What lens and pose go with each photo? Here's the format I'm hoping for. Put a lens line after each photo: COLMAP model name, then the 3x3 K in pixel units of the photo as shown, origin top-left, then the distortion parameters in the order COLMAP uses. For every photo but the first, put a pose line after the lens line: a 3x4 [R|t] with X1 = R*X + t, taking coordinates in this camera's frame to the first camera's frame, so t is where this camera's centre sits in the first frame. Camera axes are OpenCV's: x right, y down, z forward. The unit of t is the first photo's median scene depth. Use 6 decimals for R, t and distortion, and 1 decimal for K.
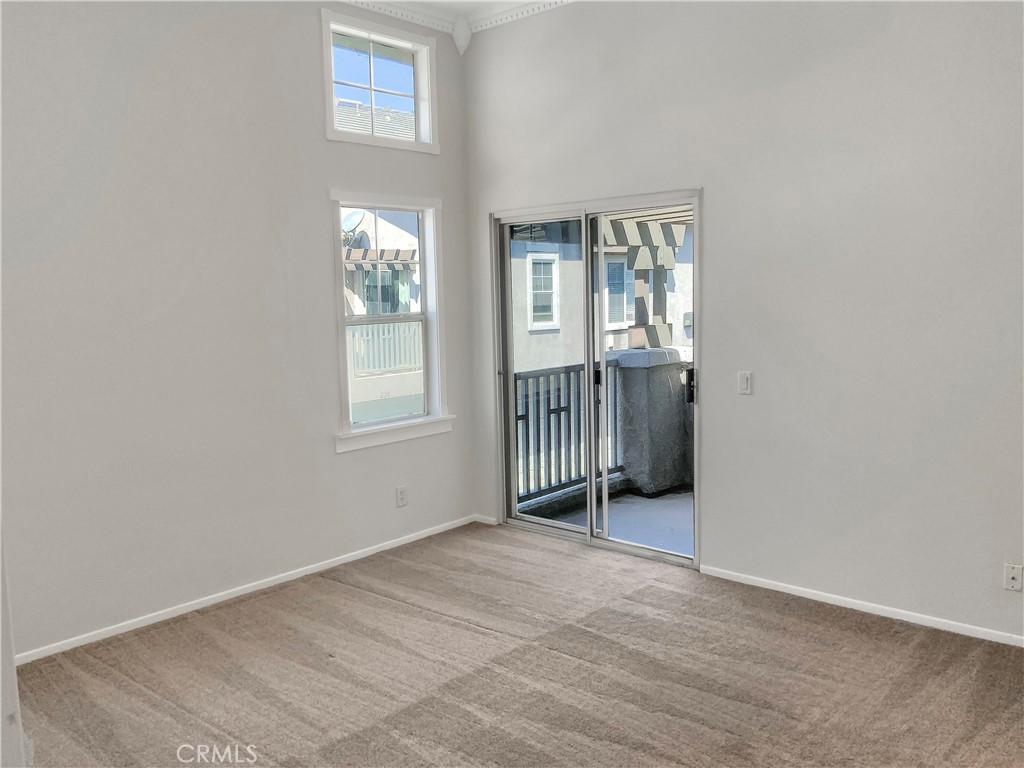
lens RADIAL K [[858.9, 0, 512.0], [0, 858.9, 384.0], [0, 0, 1]] dist [0.103084, -0.264507]
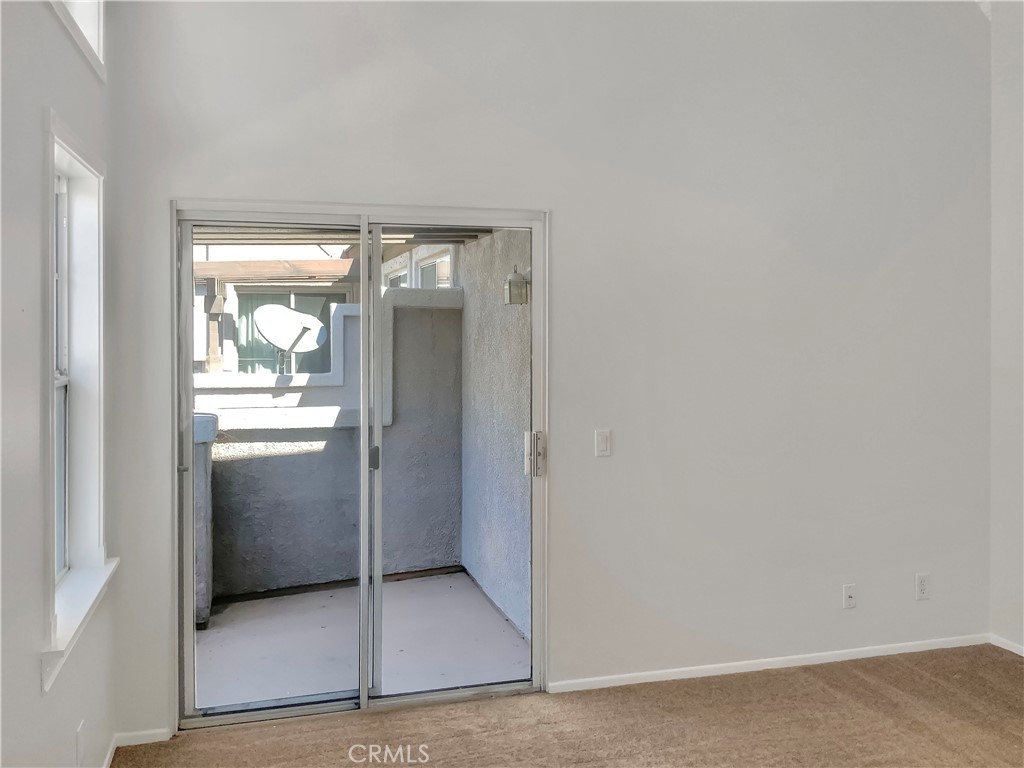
lens RADIAL K [[886.9, 0, 516.1], [0, 886.9, 333.9], [0, 0, 1]] dist [0.002376, -0.013055]
pose [[0.542528, 0.008852, 0.839991, -0.455742], [0.086380, 0.994056, -0.066267, -0.051667], [-0.835585, 0.108510, 0.538538, 0.544245]]
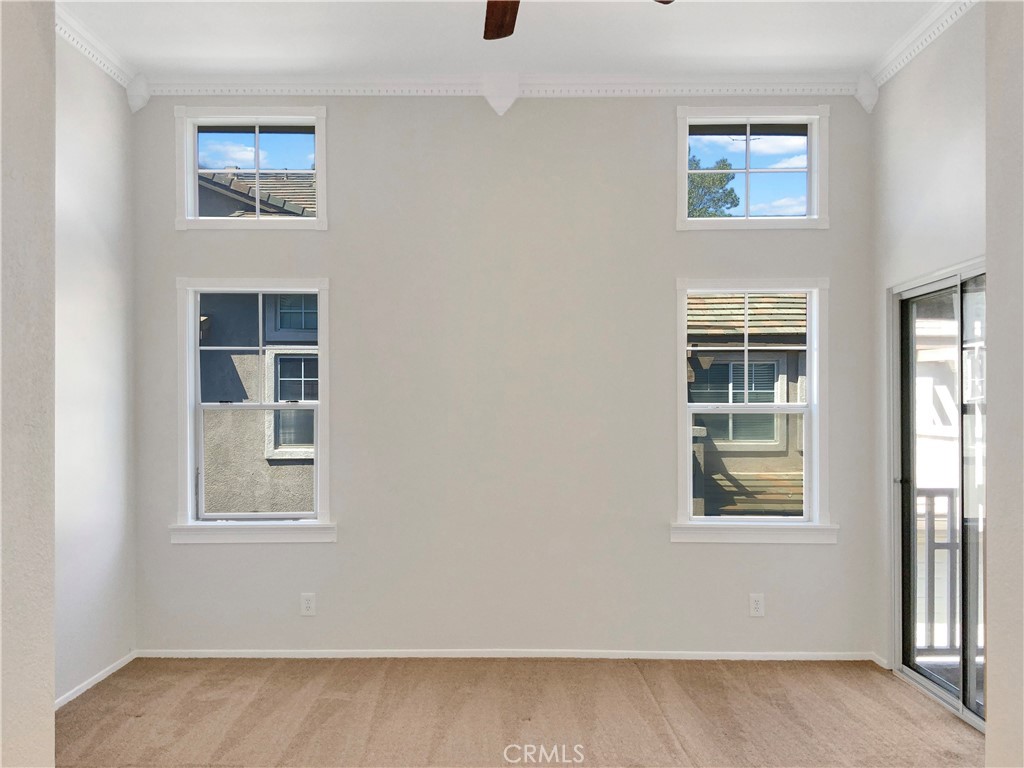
lens RADIAL K [[878.2, 0, 512.2], [0, 878.2, 413.6], [0, 0, 1]] dist [-0.000661, -0.008417]
pose [[0.641937, 0.021796, -0.766447, 0.444186], [-0.102938, 0.992997, -0.057977, 0.011430], [0.759816, 0.116114, 0.639685, 0.212377]]
